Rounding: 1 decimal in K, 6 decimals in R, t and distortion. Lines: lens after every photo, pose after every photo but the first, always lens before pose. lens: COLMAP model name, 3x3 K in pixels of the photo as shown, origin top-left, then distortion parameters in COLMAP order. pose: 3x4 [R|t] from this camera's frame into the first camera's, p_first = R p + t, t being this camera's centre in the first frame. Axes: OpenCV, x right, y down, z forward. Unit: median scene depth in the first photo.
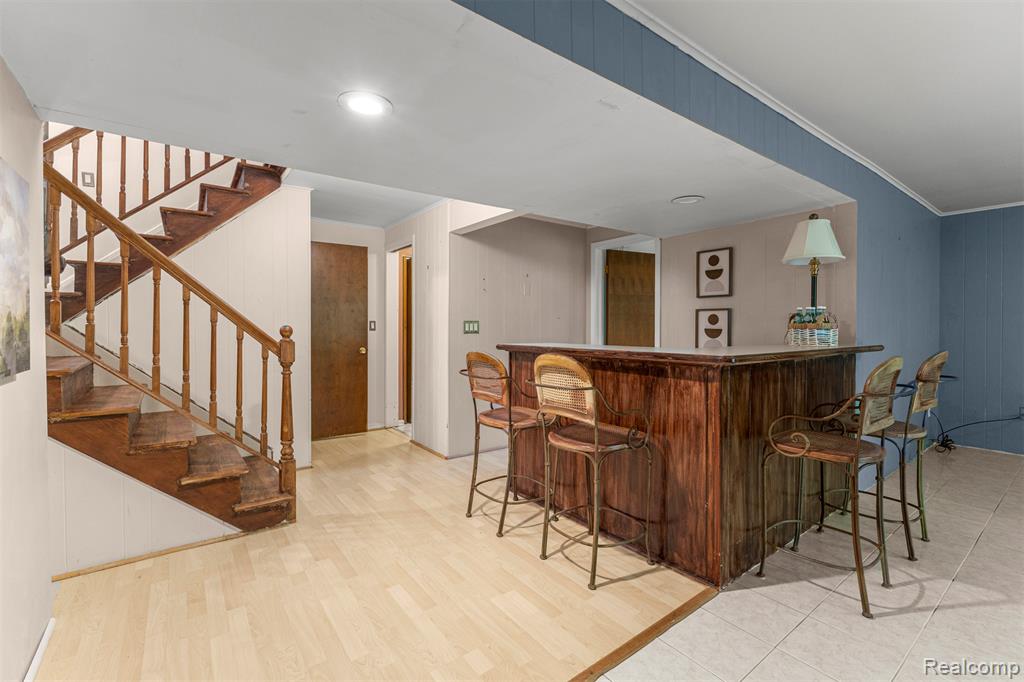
lens RADIAL K [[447.5, 0, 515.4], [0, 447.5, 332.0], [0, 0, 1]] dist [0.013049, -0.003401]
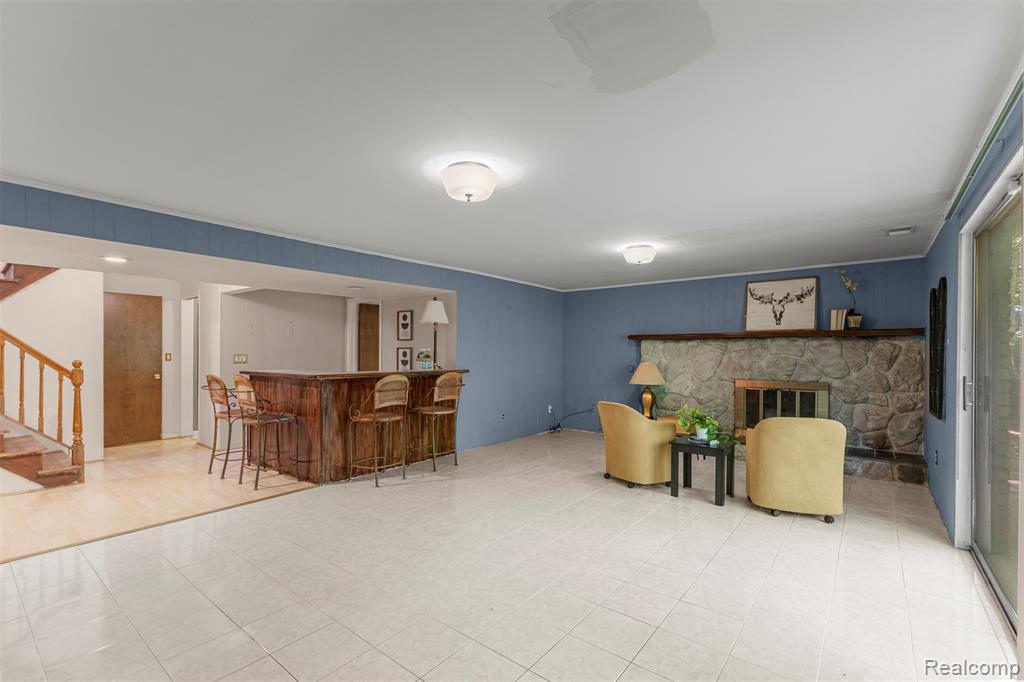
lens RADIAL K [[447.5, 0, 500.0], [0, 447.5, 357.8], [0, 0, 1]] dist [0.013049, -0.003401]
pose [[0.969775, -0.000212, 0.244002, 0.529642], [0.000639, 0.999998, -0.001671, -0.017876], [-0.244001, 0.001777, 0.969773, -0.879740]]
